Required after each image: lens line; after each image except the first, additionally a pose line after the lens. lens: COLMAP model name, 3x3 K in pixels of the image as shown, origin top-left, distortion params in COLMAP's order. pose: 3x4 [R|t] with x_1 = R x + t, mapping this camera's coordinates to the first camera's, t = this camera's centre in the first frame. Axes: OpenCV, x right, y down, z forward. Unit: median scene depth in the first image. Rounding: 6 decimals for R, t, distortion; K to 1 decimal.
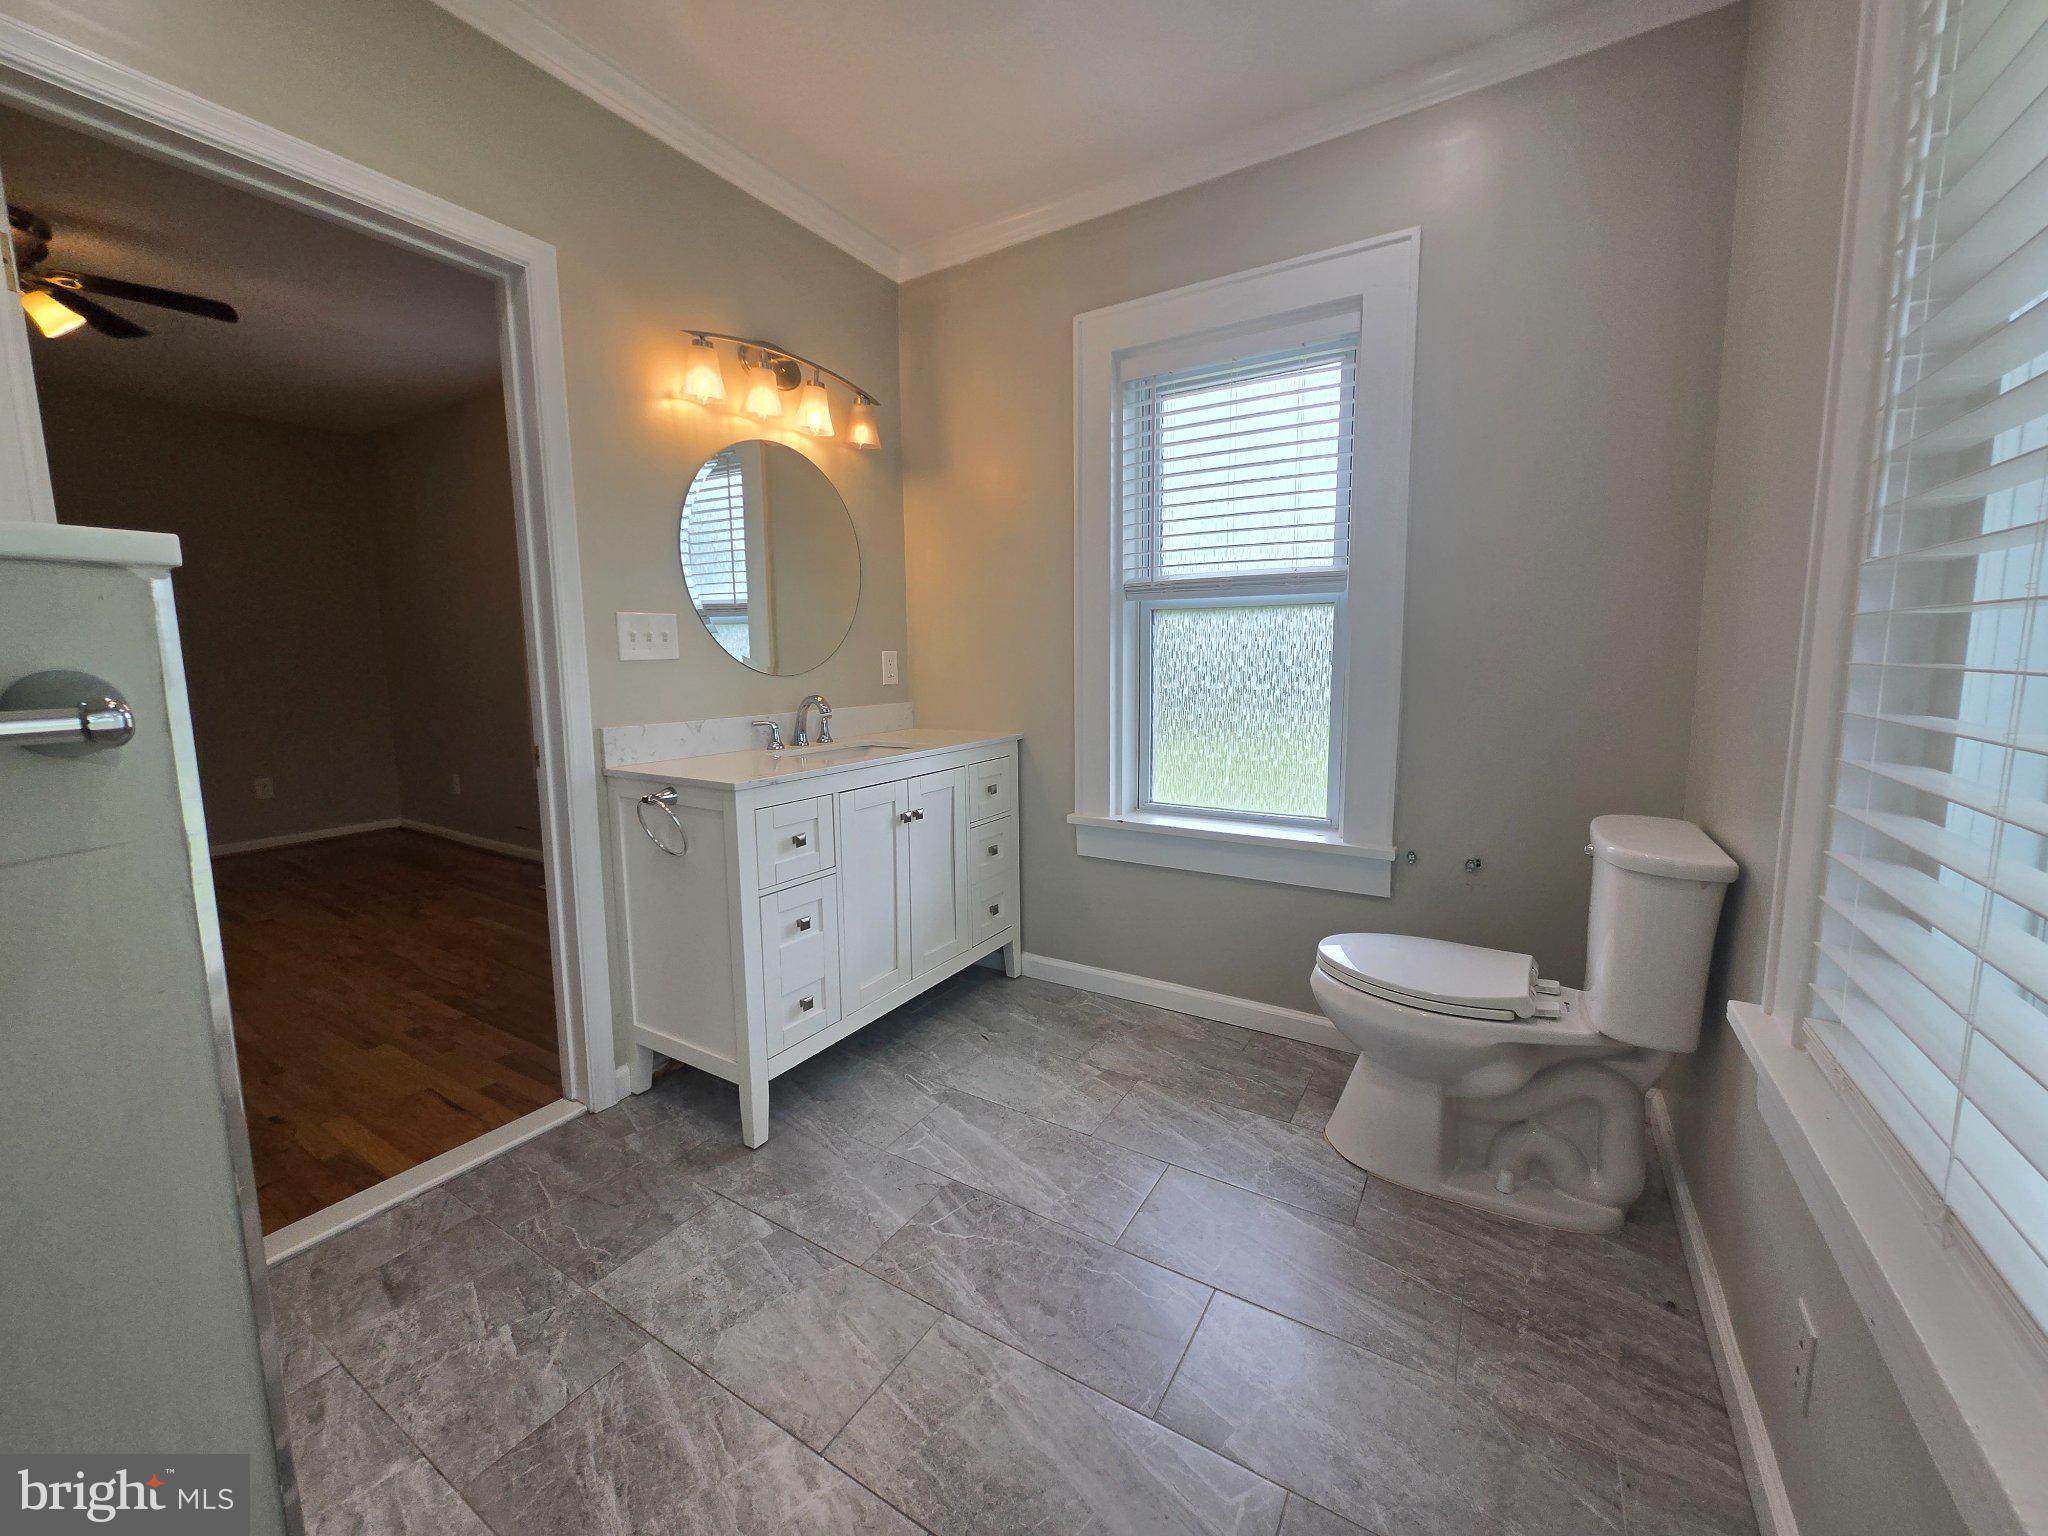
lens RADIAL K [[804.6, 0, 1026.6], [0, 804.6, 756.1], [0, 0, 1]] dist [0.001146, 0.000175]
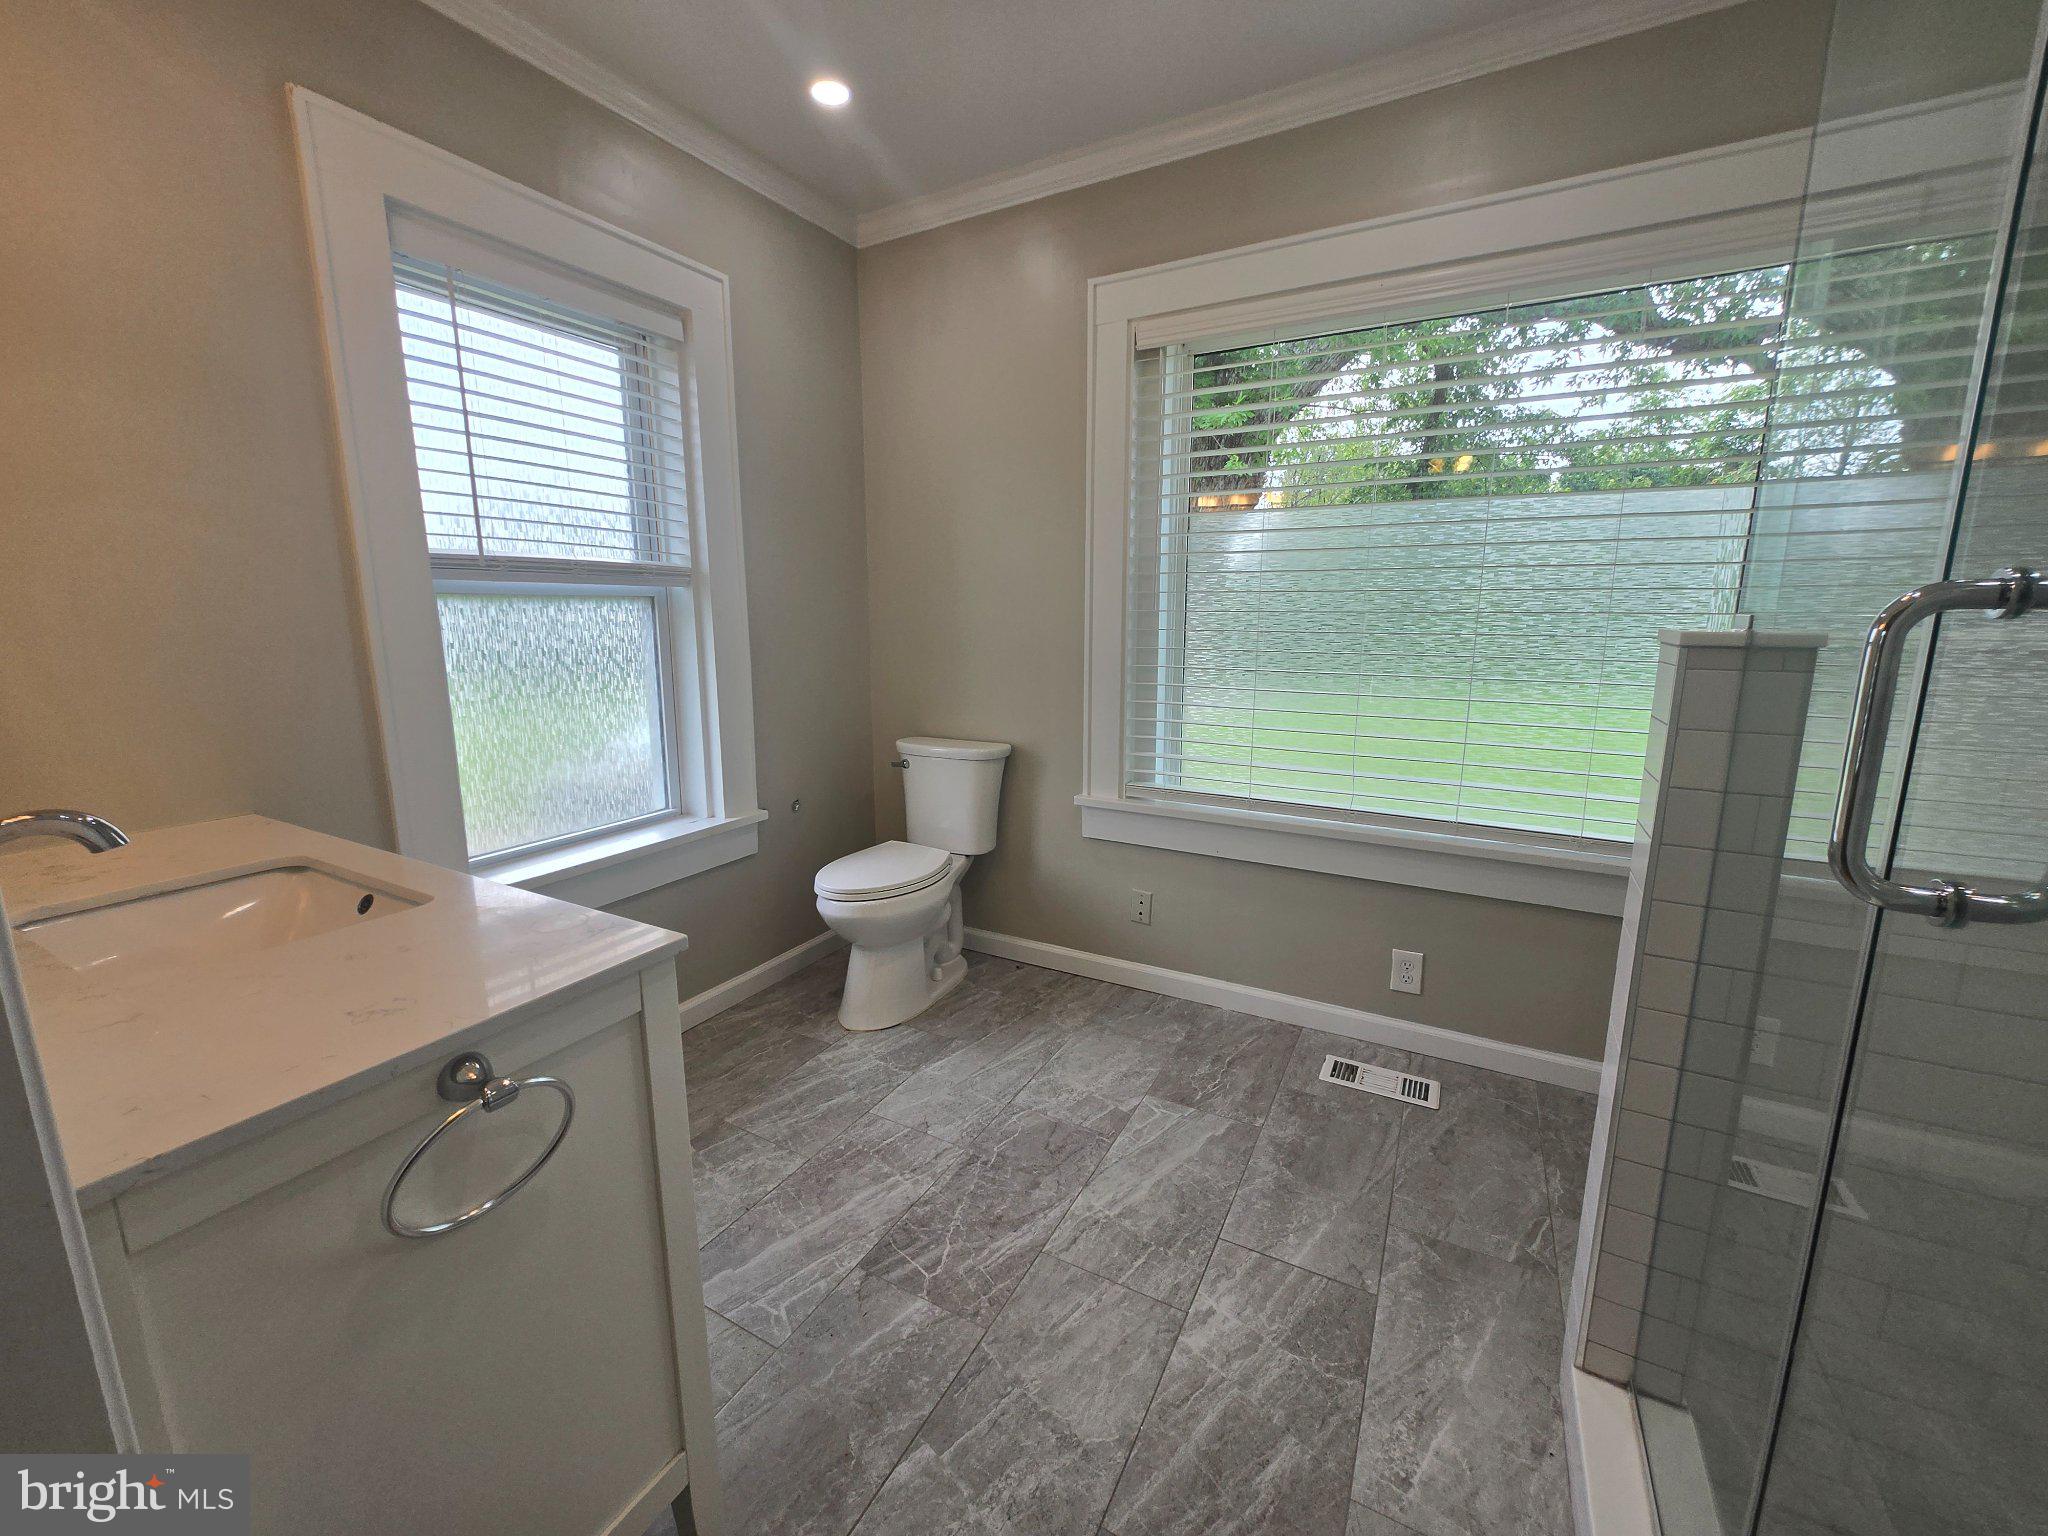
lens RADIAL K [[804.6, 0, 1023.1], [0, 804.6, 765.4], [0, 0, 1]] dist [0.001146, 0.000175]
pose [[-0.043844, -0.182210, 0.982282, -0.970108], [0.132127, 0.973533, 0.186484, -0.162339], [-0.990263, 0.137962, -0.018609, 0.856405]]
